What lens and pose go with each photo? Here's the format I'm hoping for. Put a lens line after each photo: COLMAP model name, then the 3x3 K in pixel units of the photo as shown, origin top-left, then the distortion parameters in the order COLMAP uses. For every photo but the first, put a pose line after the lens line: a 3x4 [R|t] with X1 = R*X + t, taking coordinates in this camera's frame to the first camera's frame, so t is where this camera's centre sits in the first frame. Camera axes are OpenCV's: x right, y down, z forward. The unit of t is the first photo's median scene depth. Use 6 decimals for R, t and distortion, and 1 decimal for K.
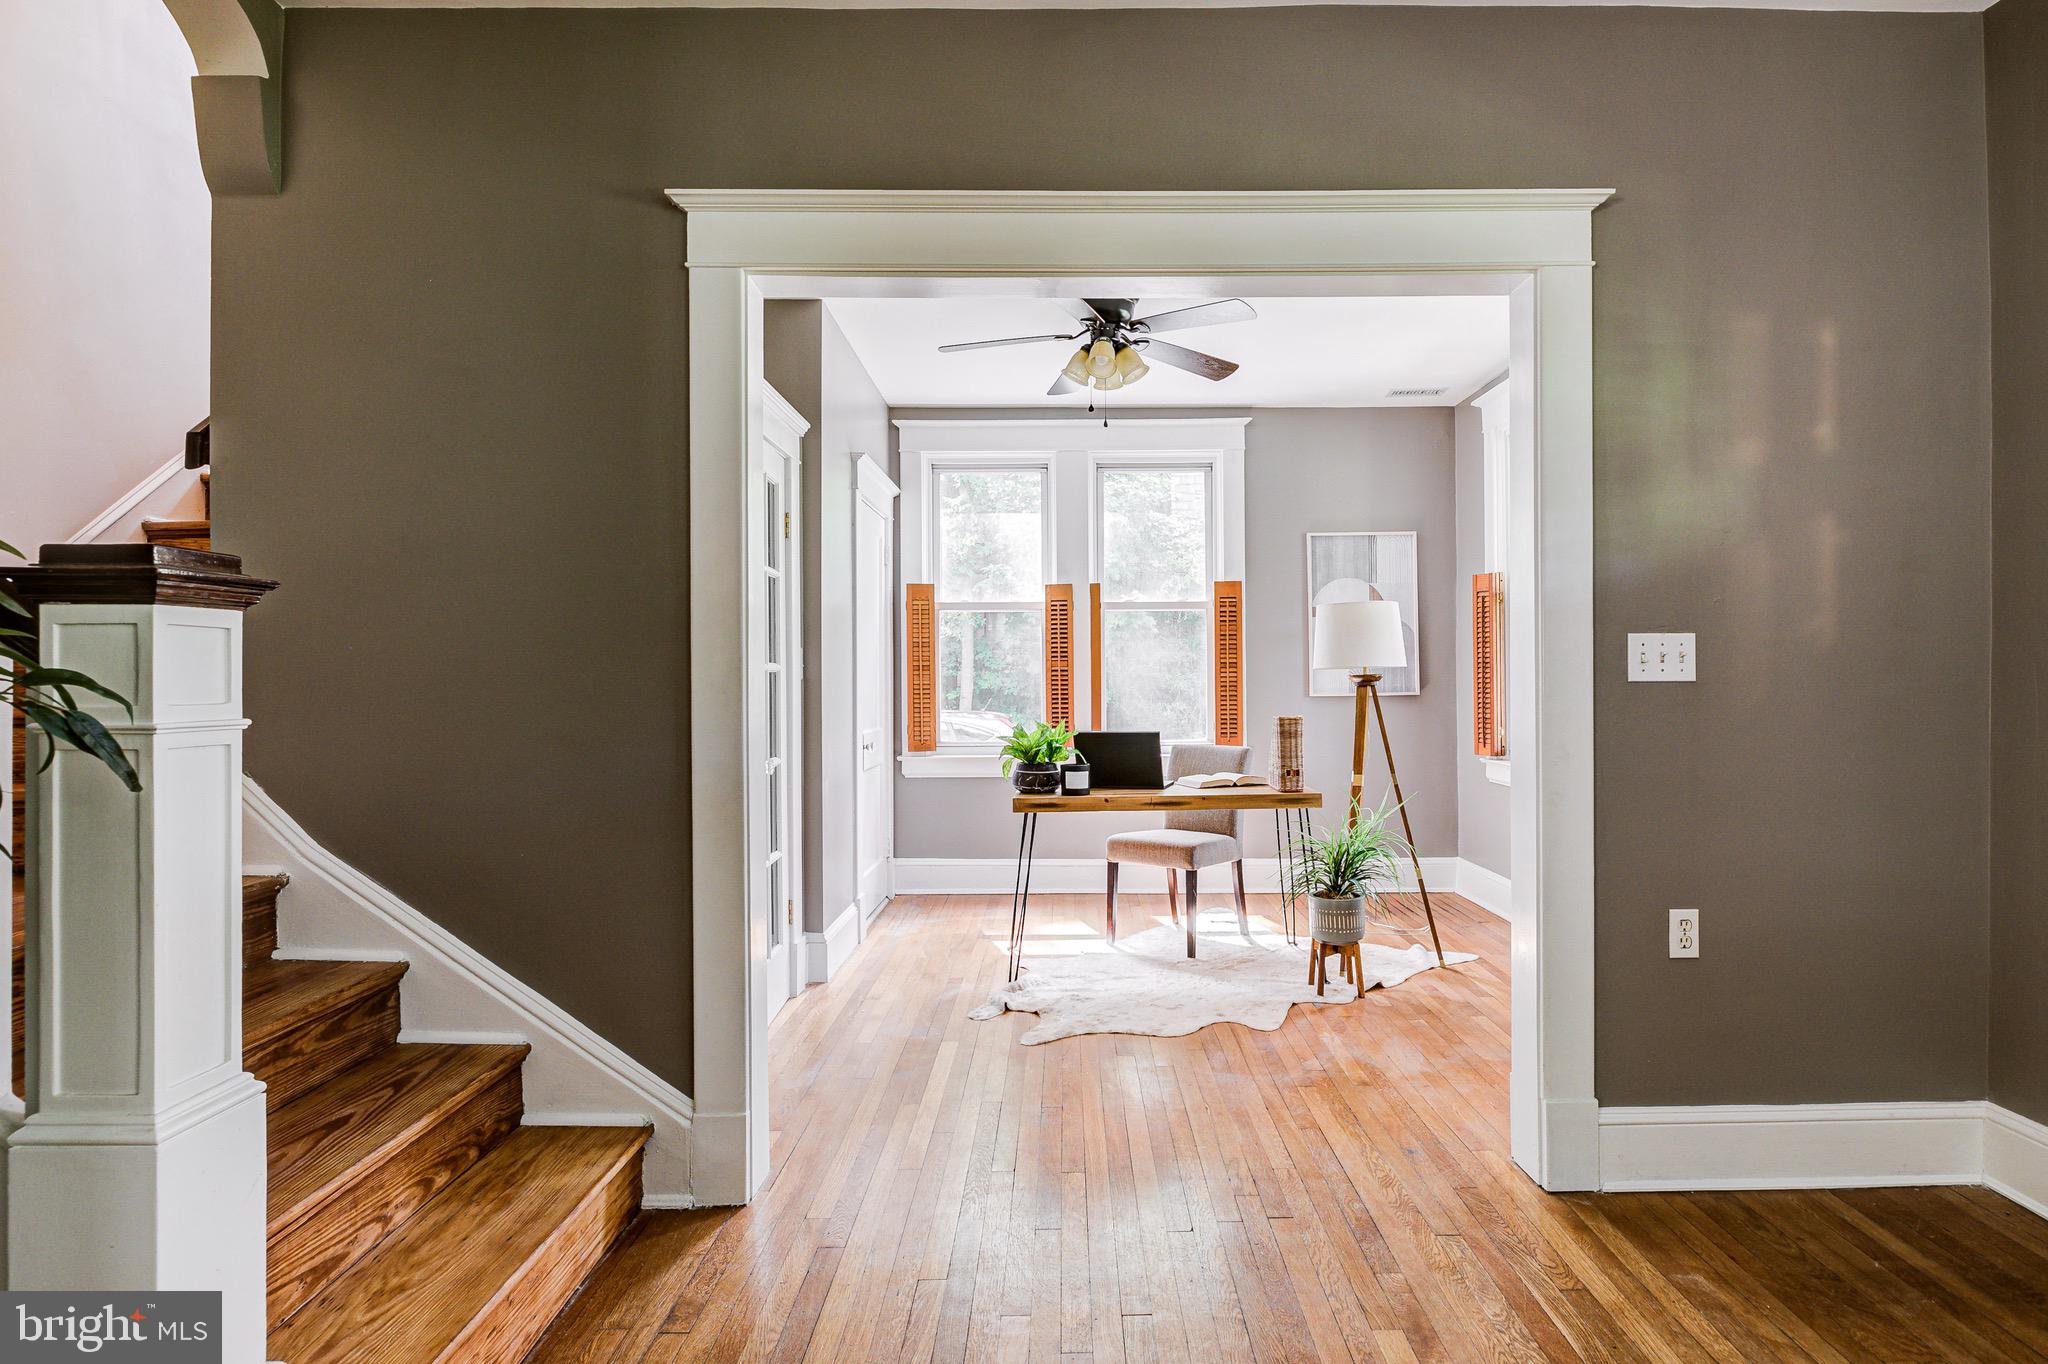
lens RADIAL K [[1104.1, 0, 1074.6], [0, 1104.1, 680.9], [0, 0, 1]] dist [0.001746, 0.000027]
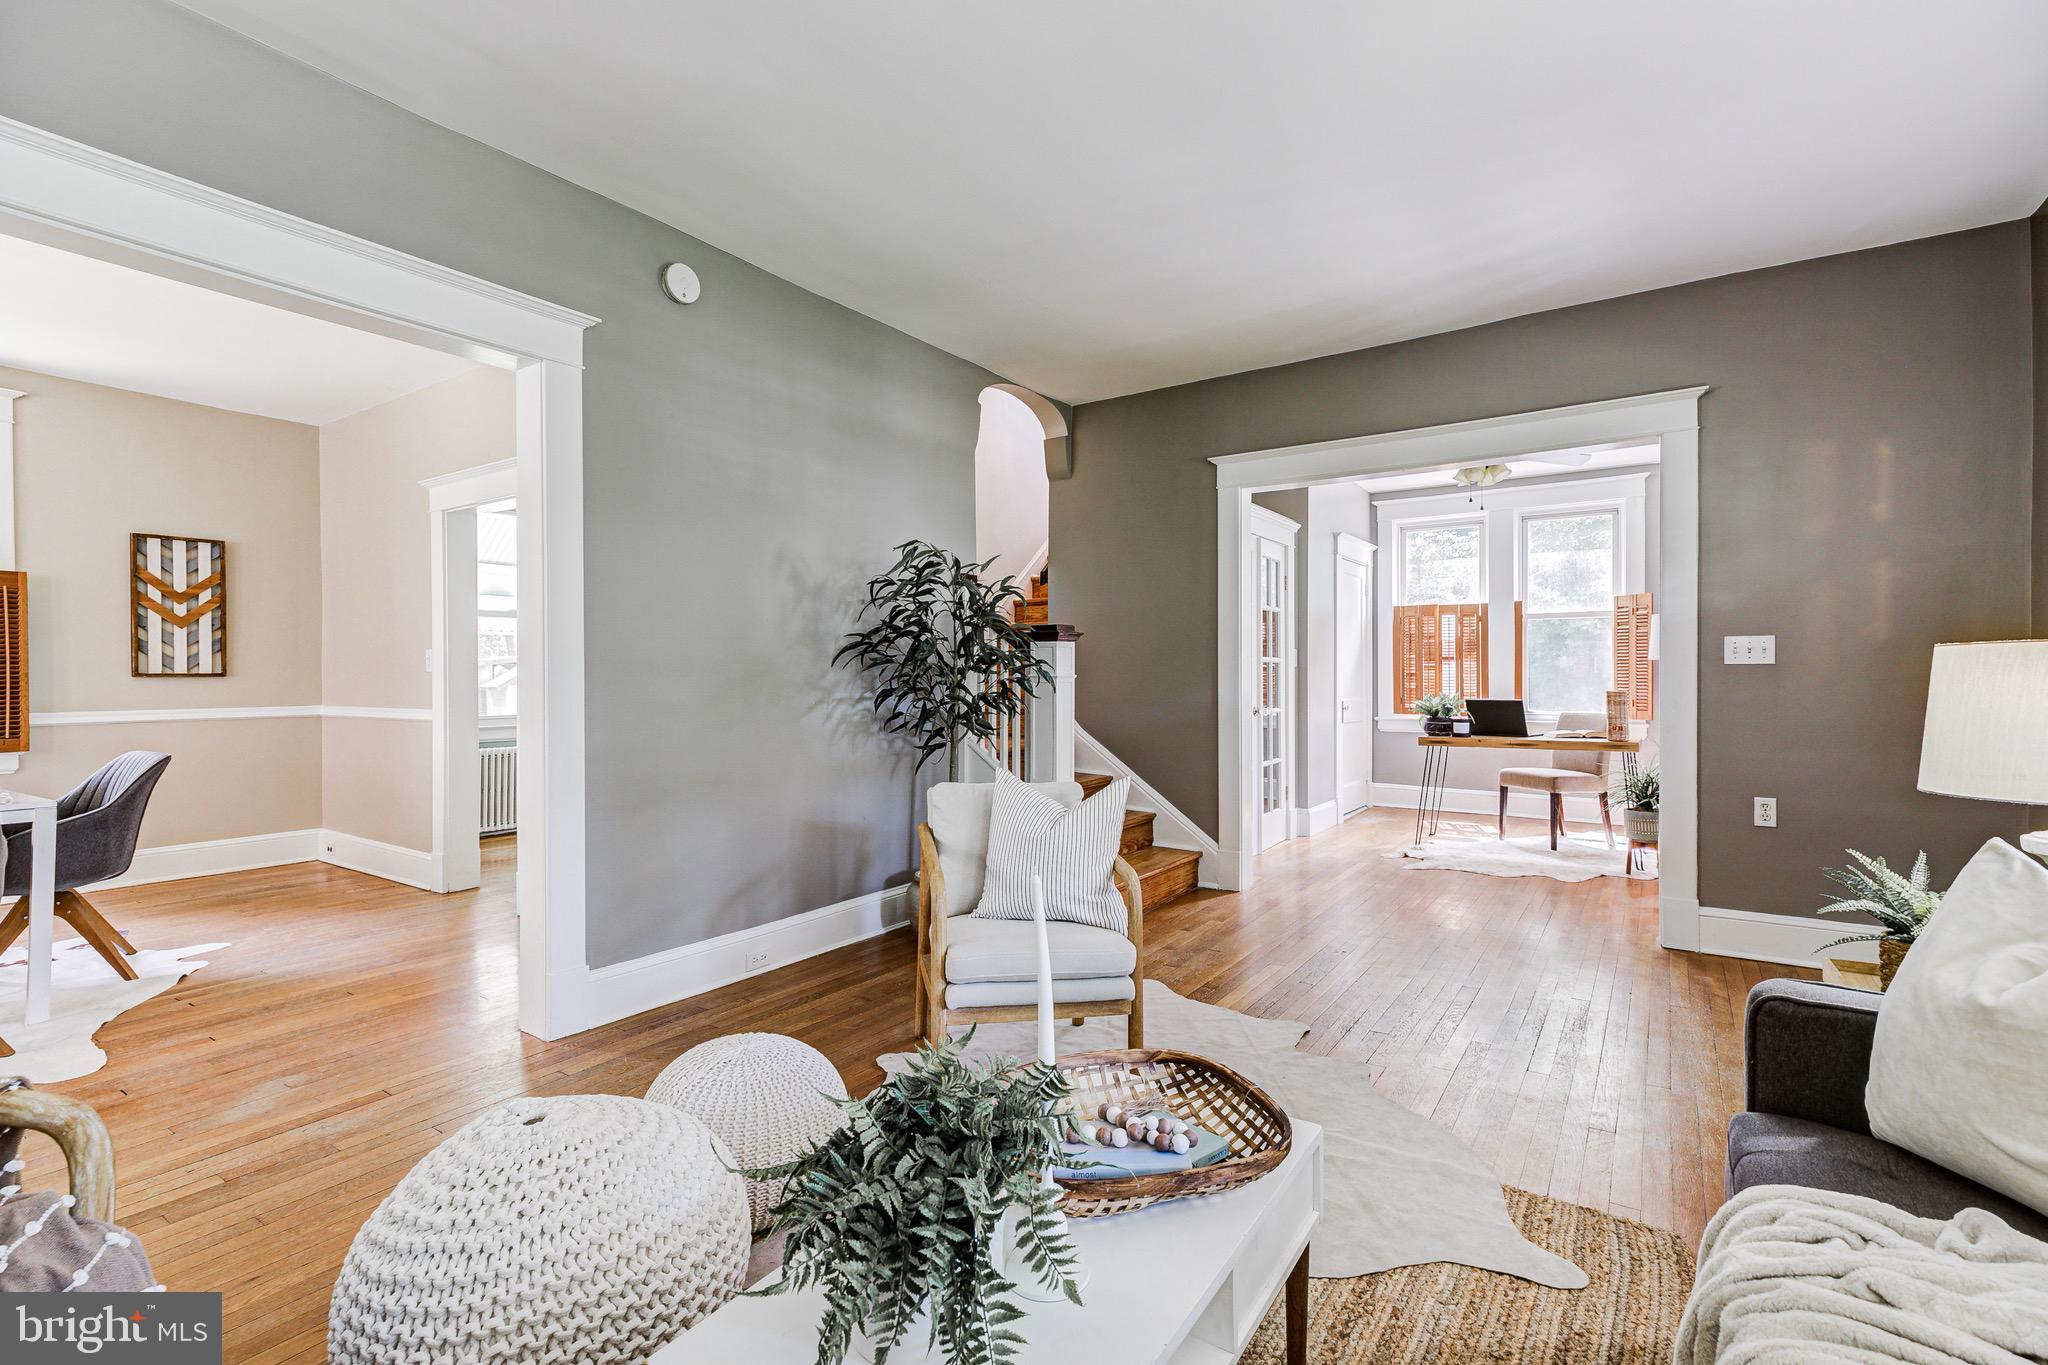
lens RADIAL K [[937.6, 0, 1037.6], [0, 937.6, 673.8], [0, 0, 1]] dist [0.008247, 0.001591]
pose [[0.825737, 0.002324, -0.564050, 0.443597], [-0.003158, 0.999995, -0.000503, 0.020157], [0.564046, 0.002197, 0.825740, -0.829012]]
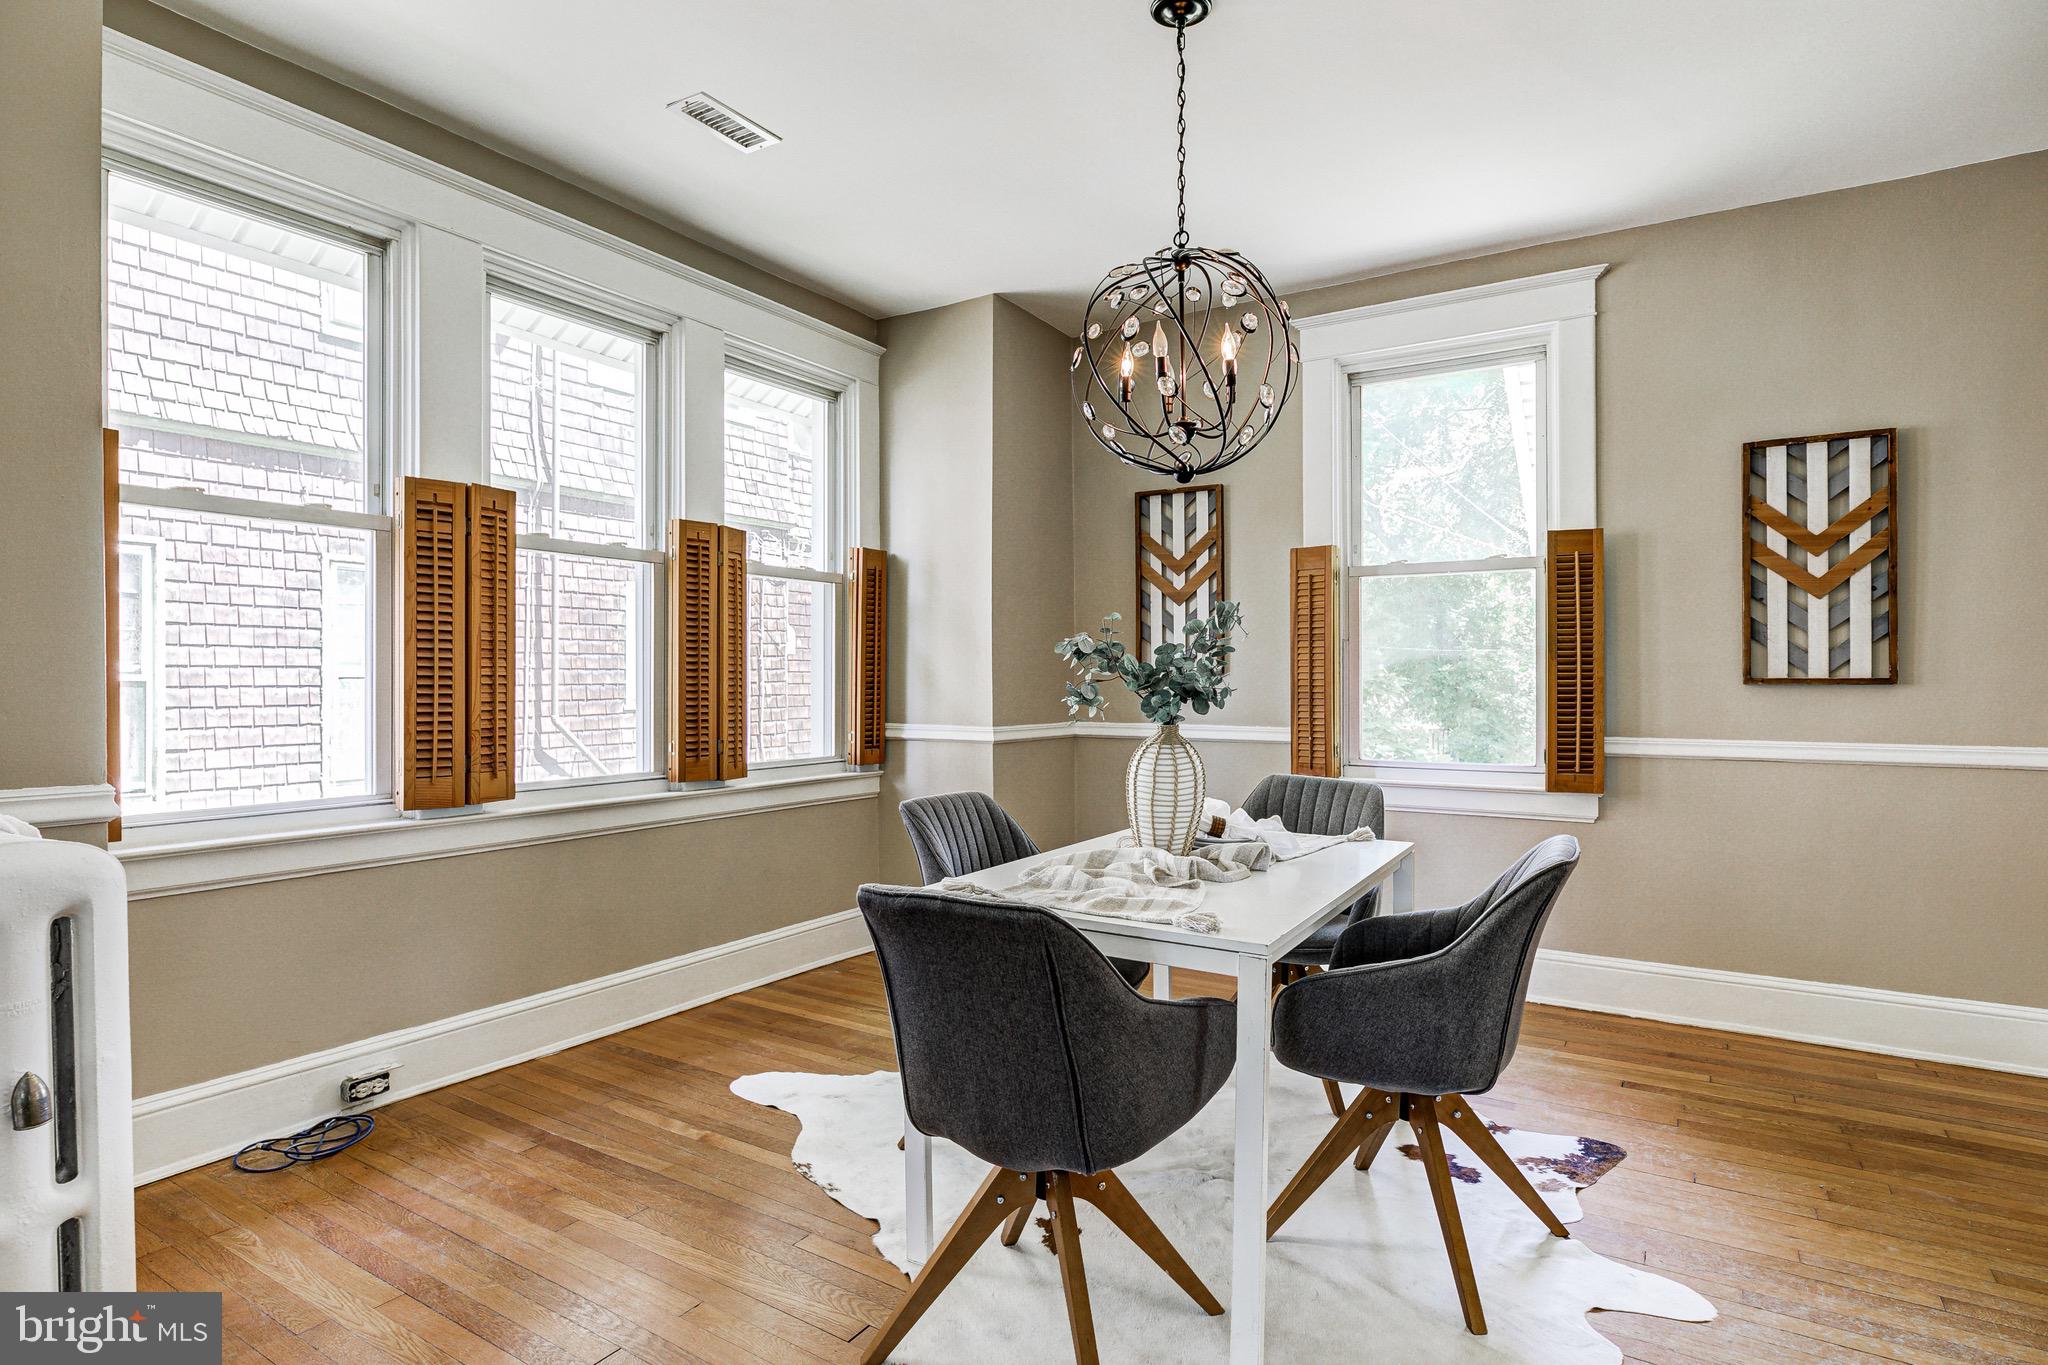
lens RADIAL K [[1064.9, 0, 1038.5], [0, 1064.9, 678.8], [0, 0, 1]] dist [-0.001546, 0.000017]
pose [[-0.534085, 0.006374, -0.845407, -0.627713], [0.000385, 0.999973, 0.007296, 0.014529], [0.845431, 0.003572, -0.534073, -0.302465]]
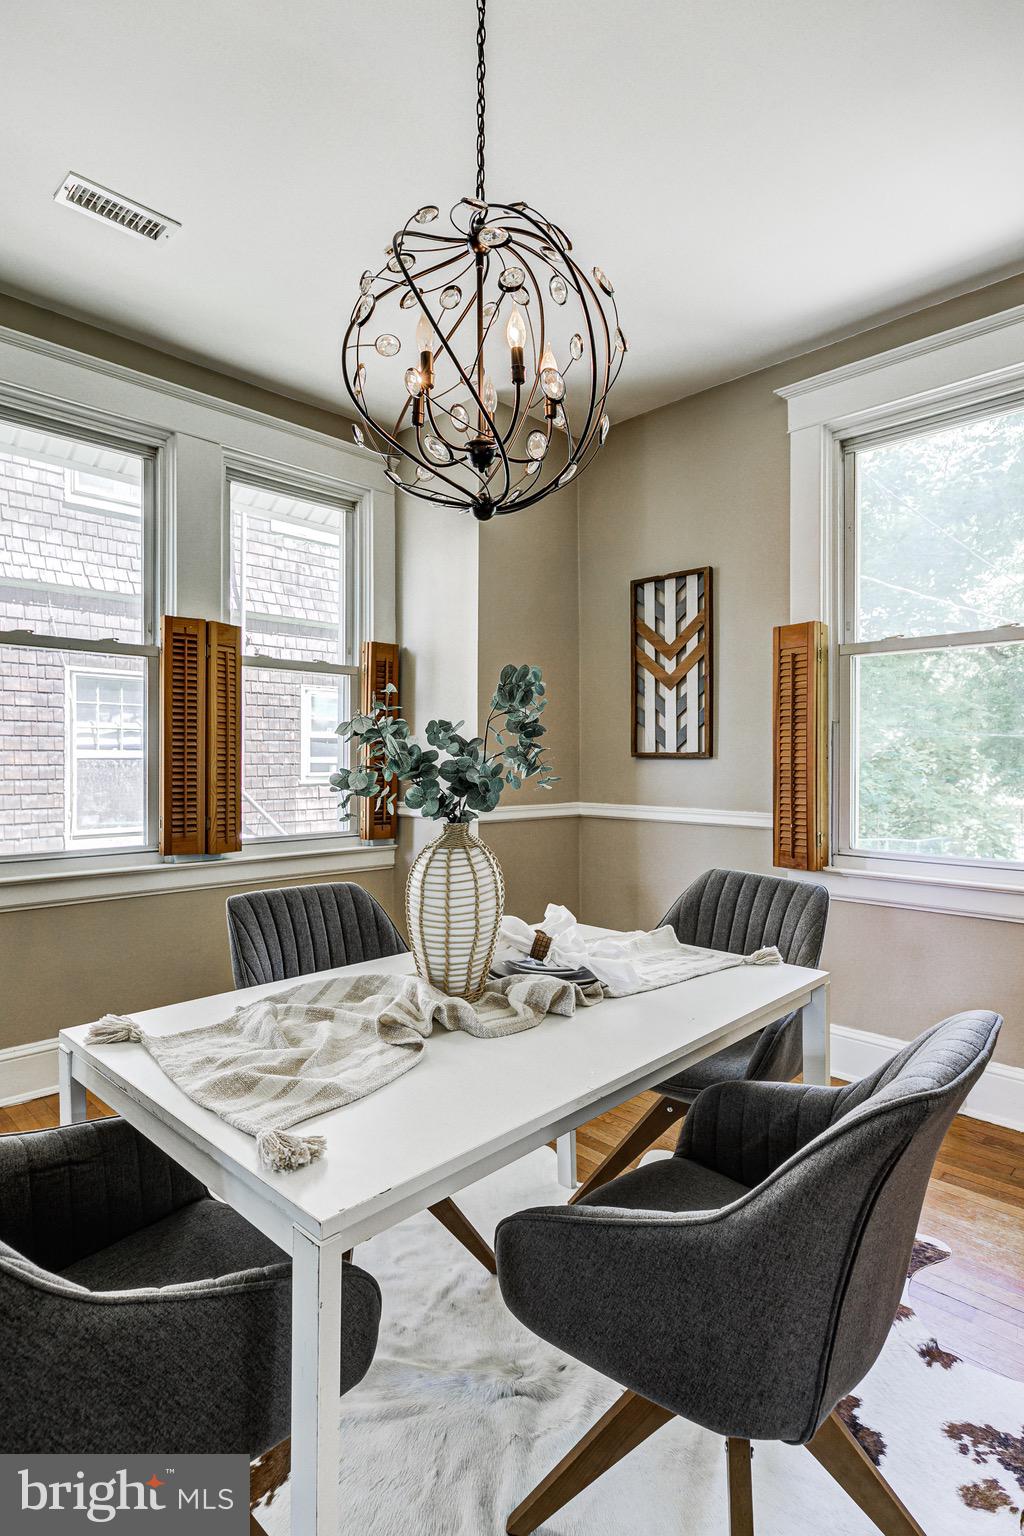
lens RADIAL K [[798.7, 0, 509.7], [0, 798.7, 765.3], [0, 0, 1]] dist [-0.001546, 0.000017]
pose [[-0.713675, 0.009397, -0.700414, -1.100339], [-0.000794, 0.999899, 0.014225, 0.013481], [0.700477, 0.010708, -0.713595, -0.280752]]
